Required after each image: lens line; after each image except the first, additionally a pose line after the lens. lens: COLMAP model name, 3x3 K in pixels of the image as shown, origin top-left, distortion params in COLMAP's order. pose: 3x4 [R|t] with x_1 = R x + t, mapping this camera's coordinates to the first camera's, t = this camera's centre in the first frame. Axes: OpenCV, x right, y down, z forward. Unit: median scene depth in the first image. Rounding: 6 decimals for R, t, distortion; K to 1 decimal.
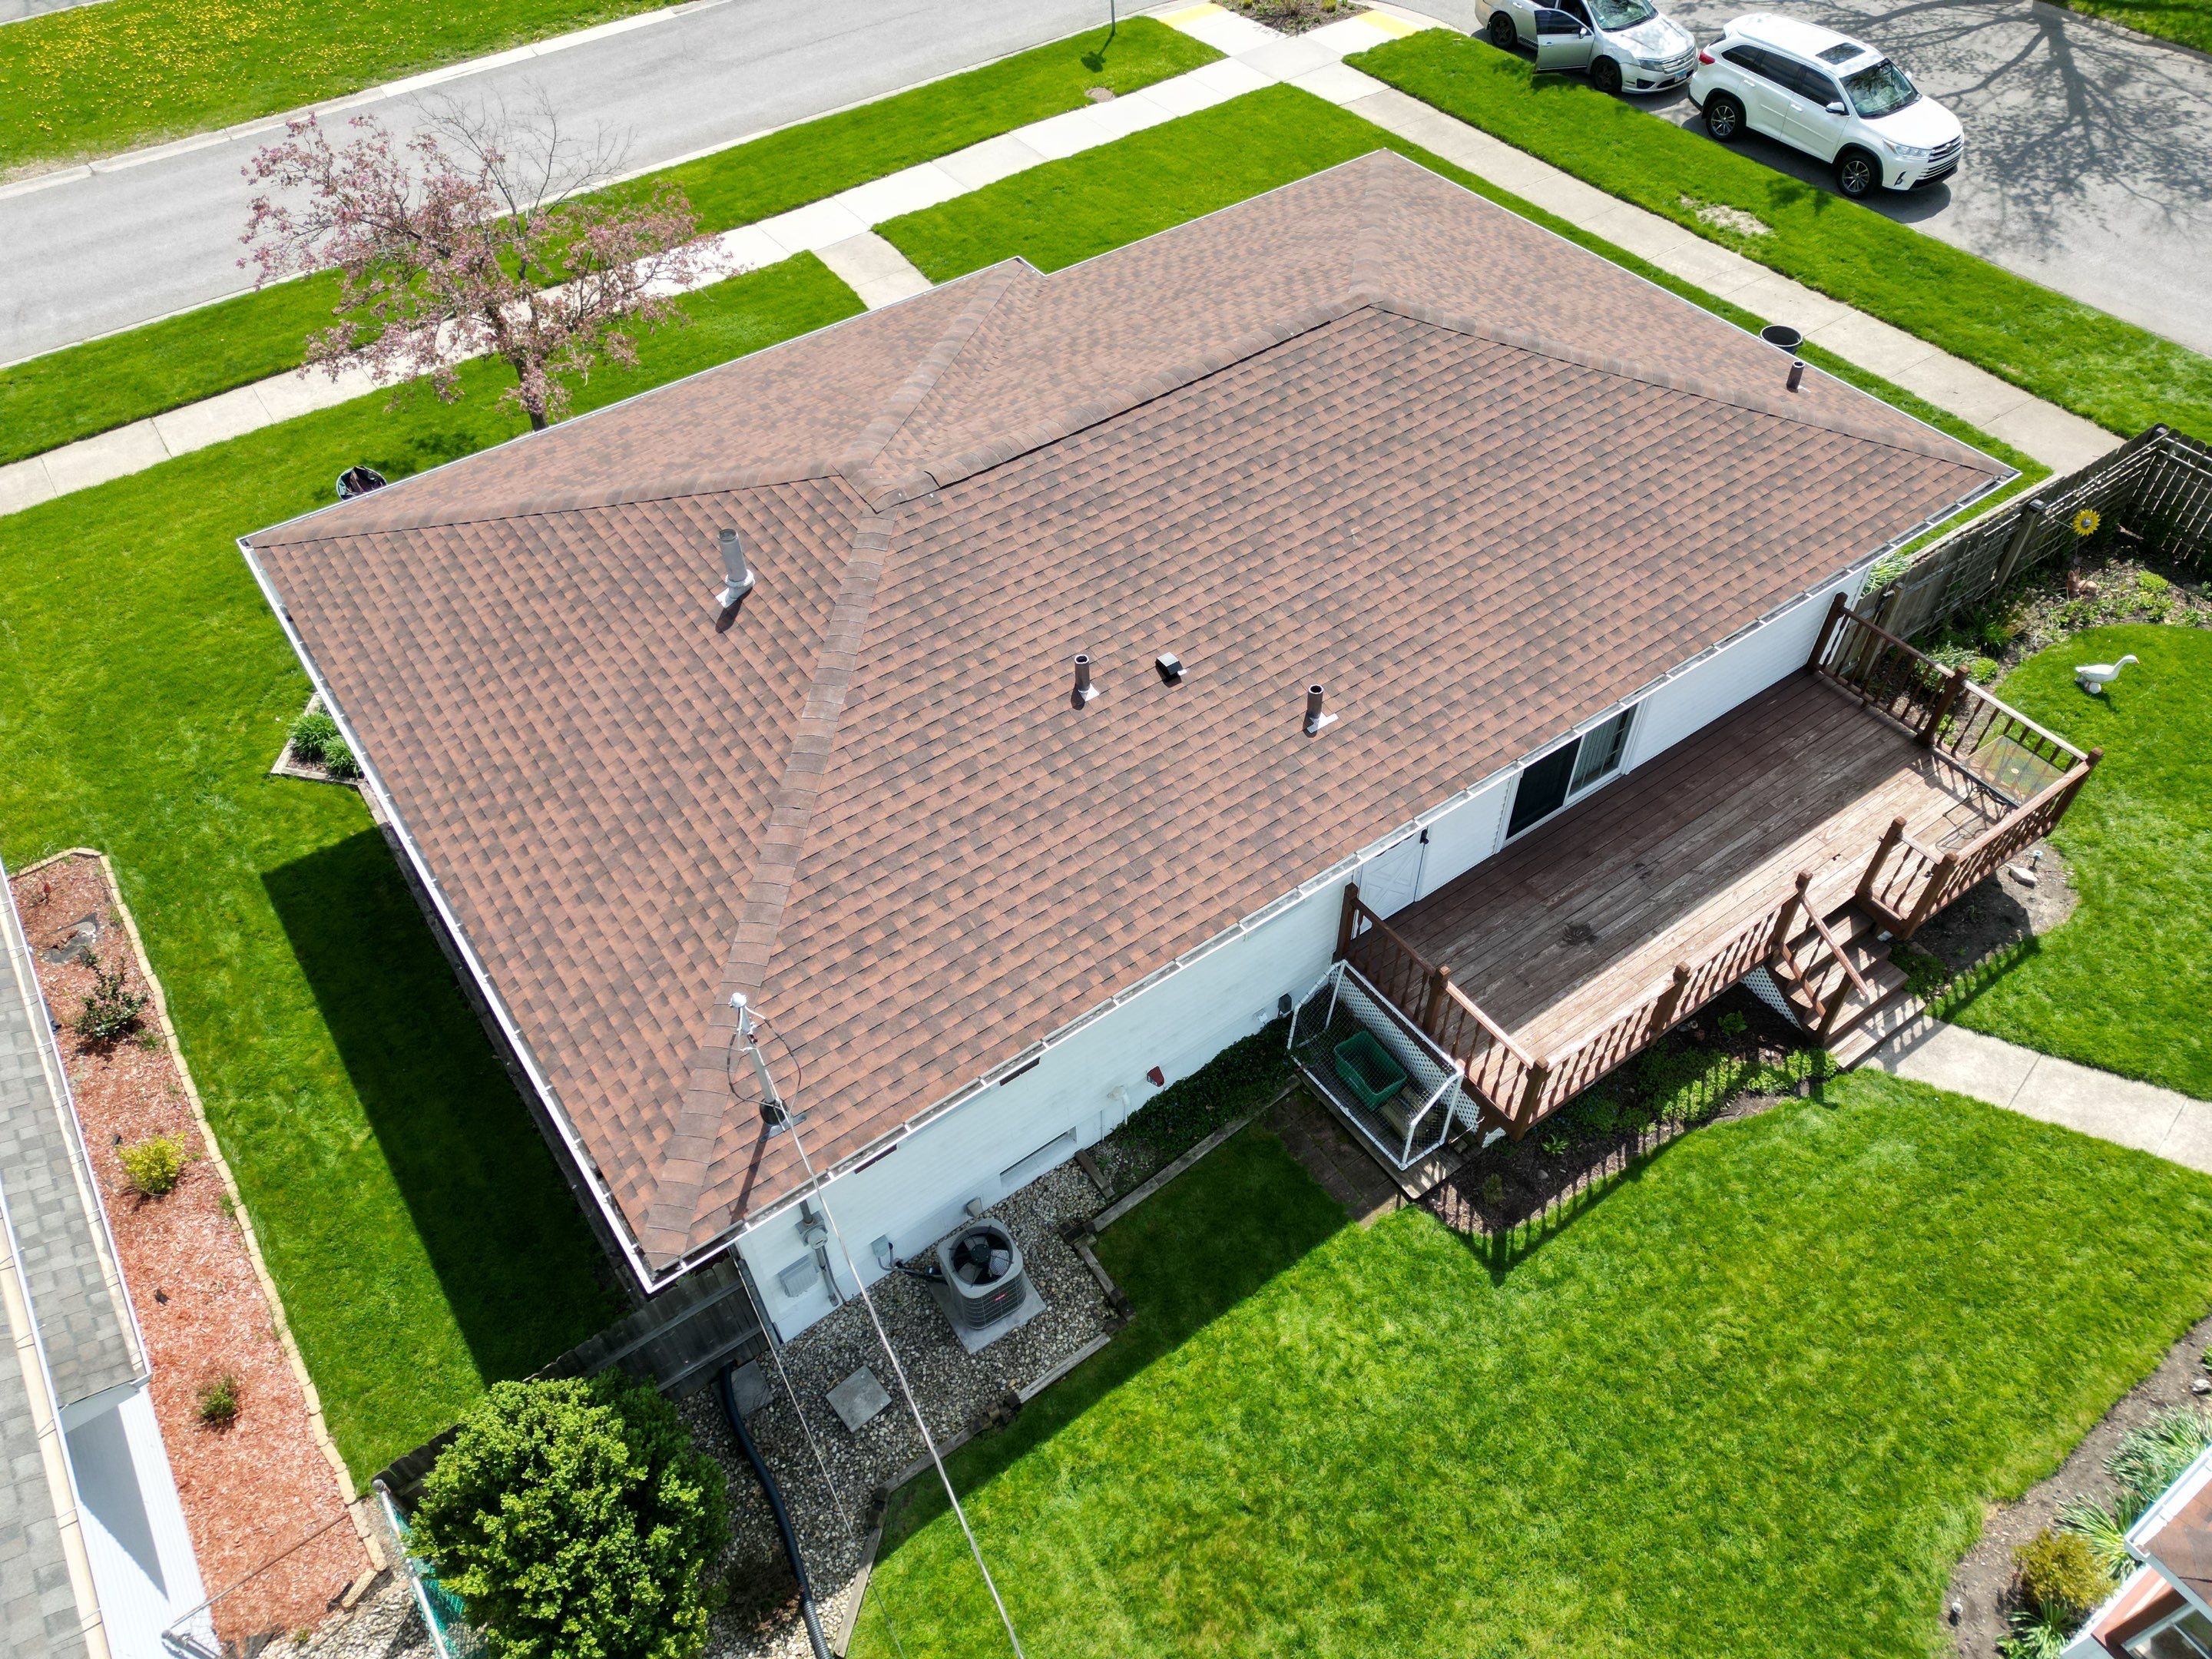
lens RADIAL K [[1560.2, 0, 1086.9], [0, 1560.2, 829.2], [0, 0, 1]] dist [0.033617, -0.023854]
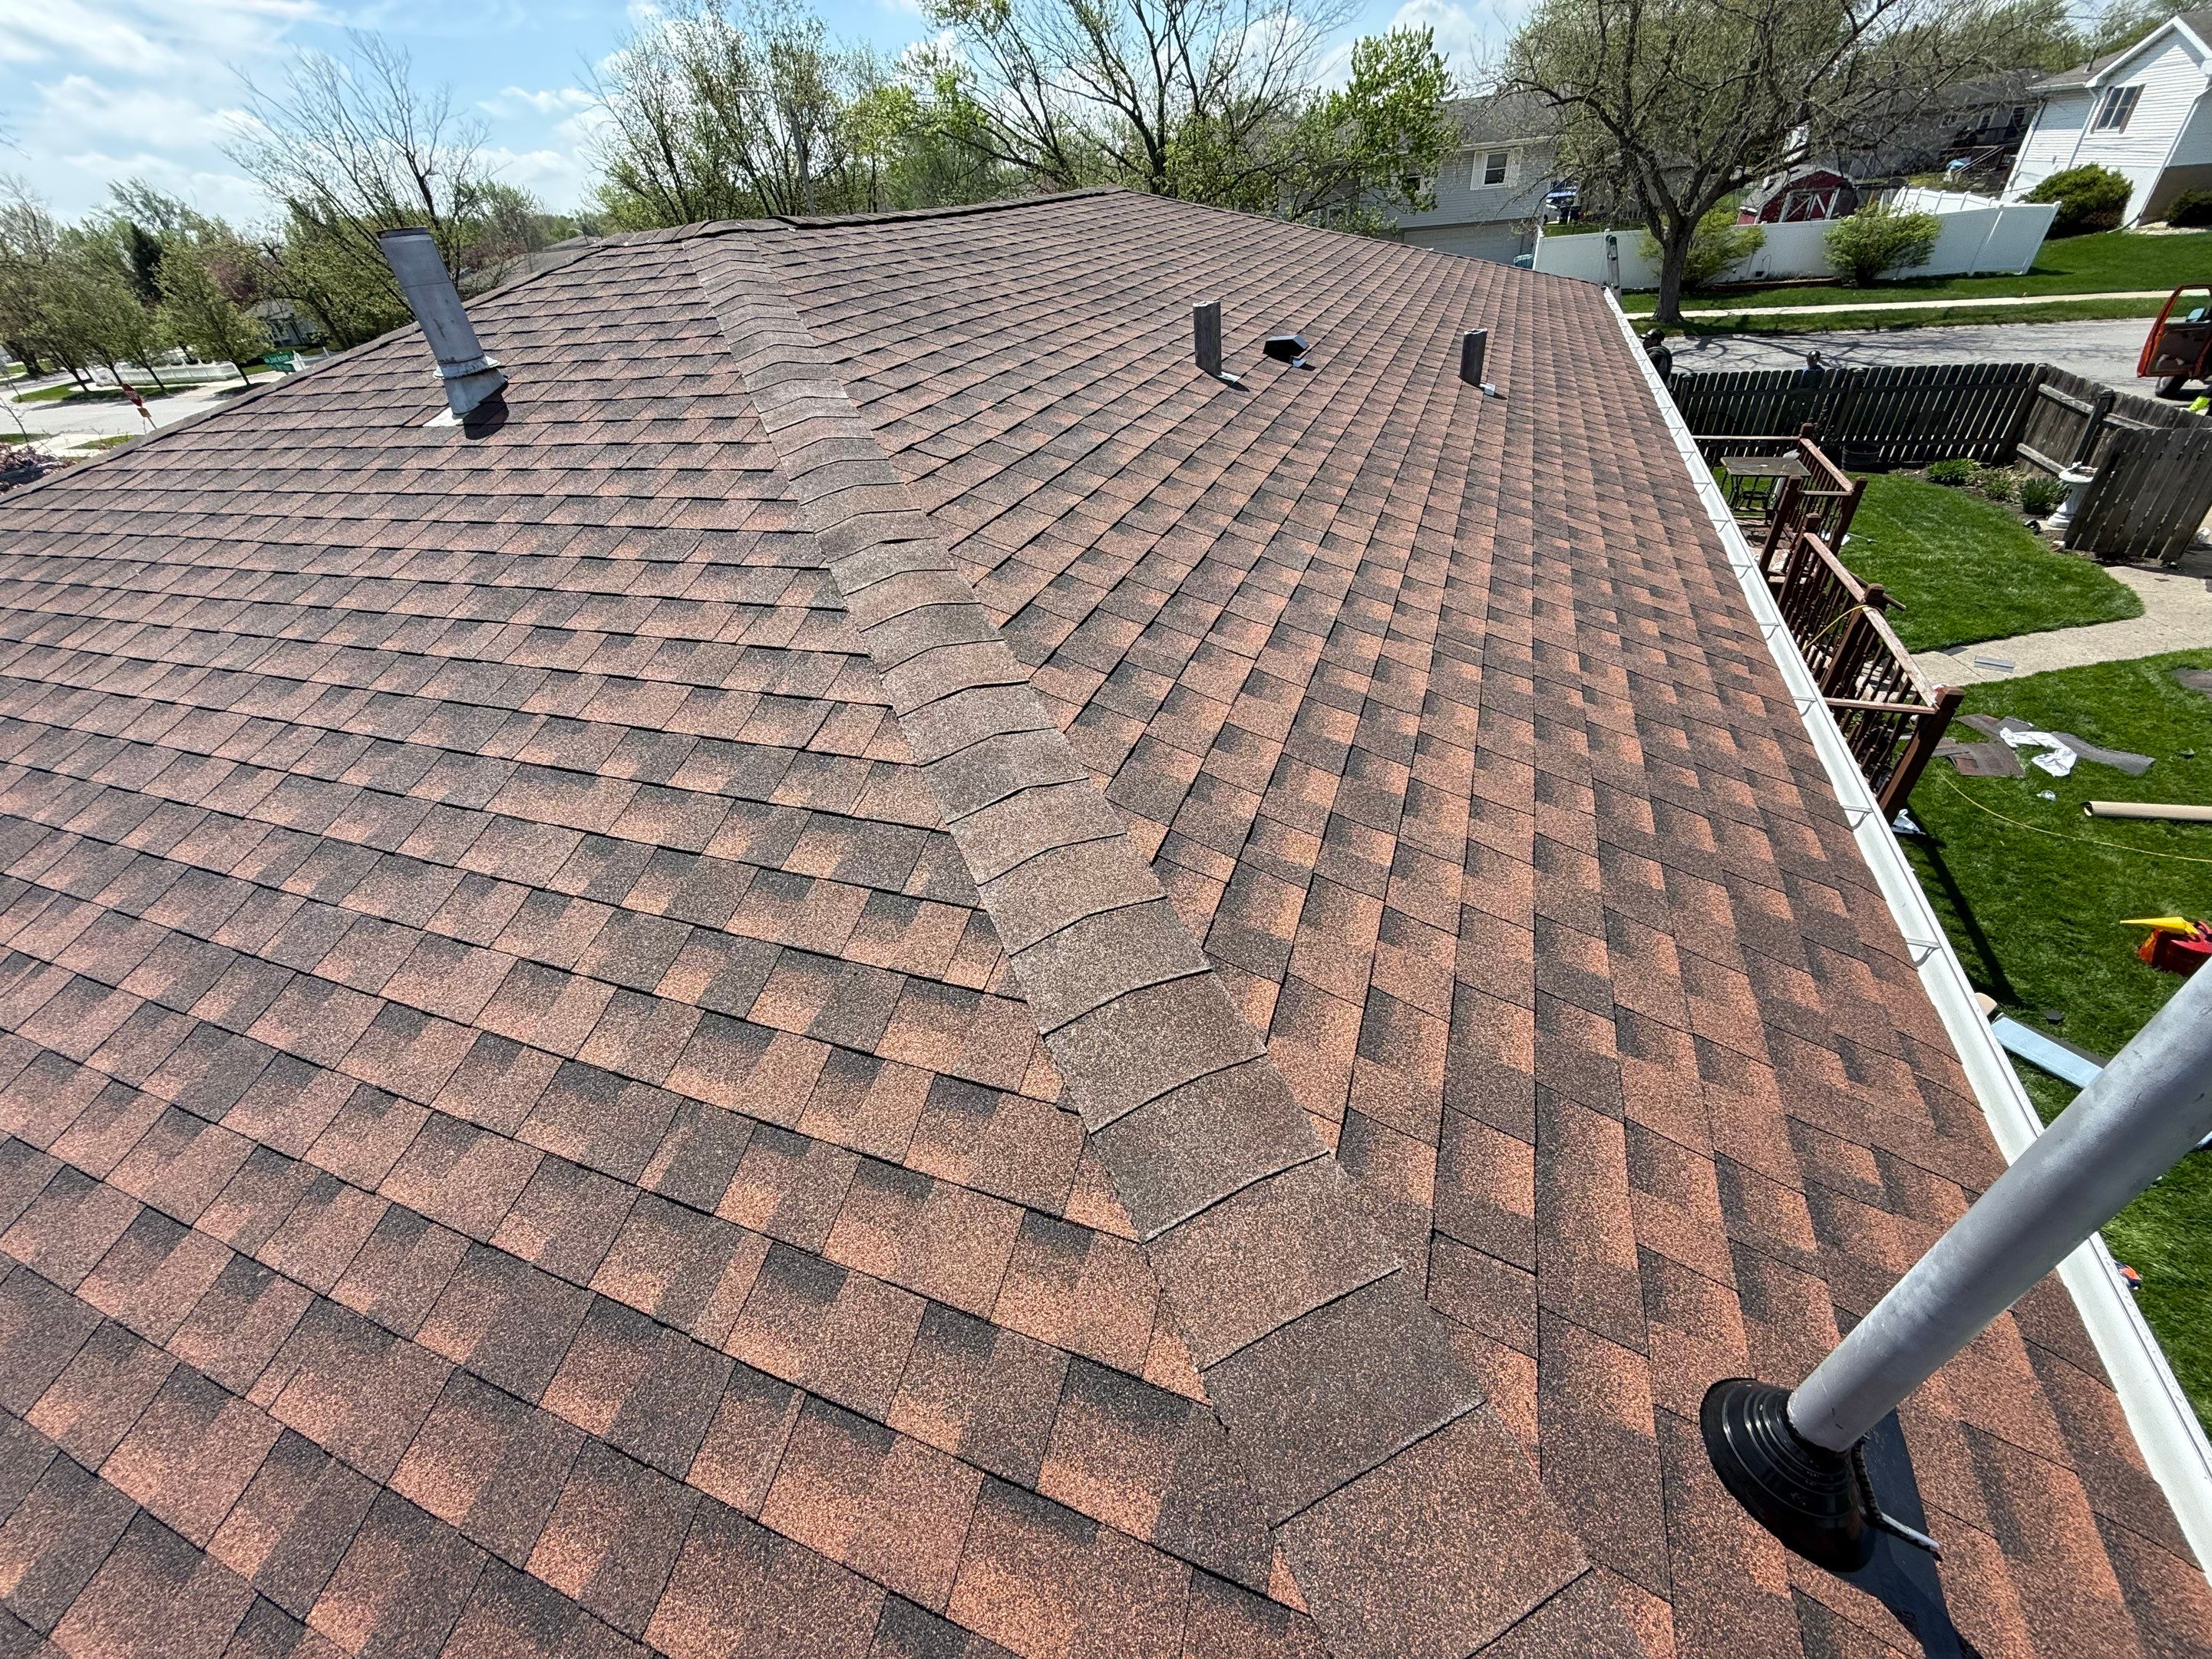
lens RADIAL K [[891.4, 0, 1106.0], [0, 891.4, 829.5], [0, 0, 1]] dist [-0.002263, -0.000225]
pose [[0.831324, -0.361927, 0.421792, -0.161214], [0.448645, 0.884938, -0.124911, 0.055181], [-0.328051, 0.293076, 0.898047, 0.530082]]
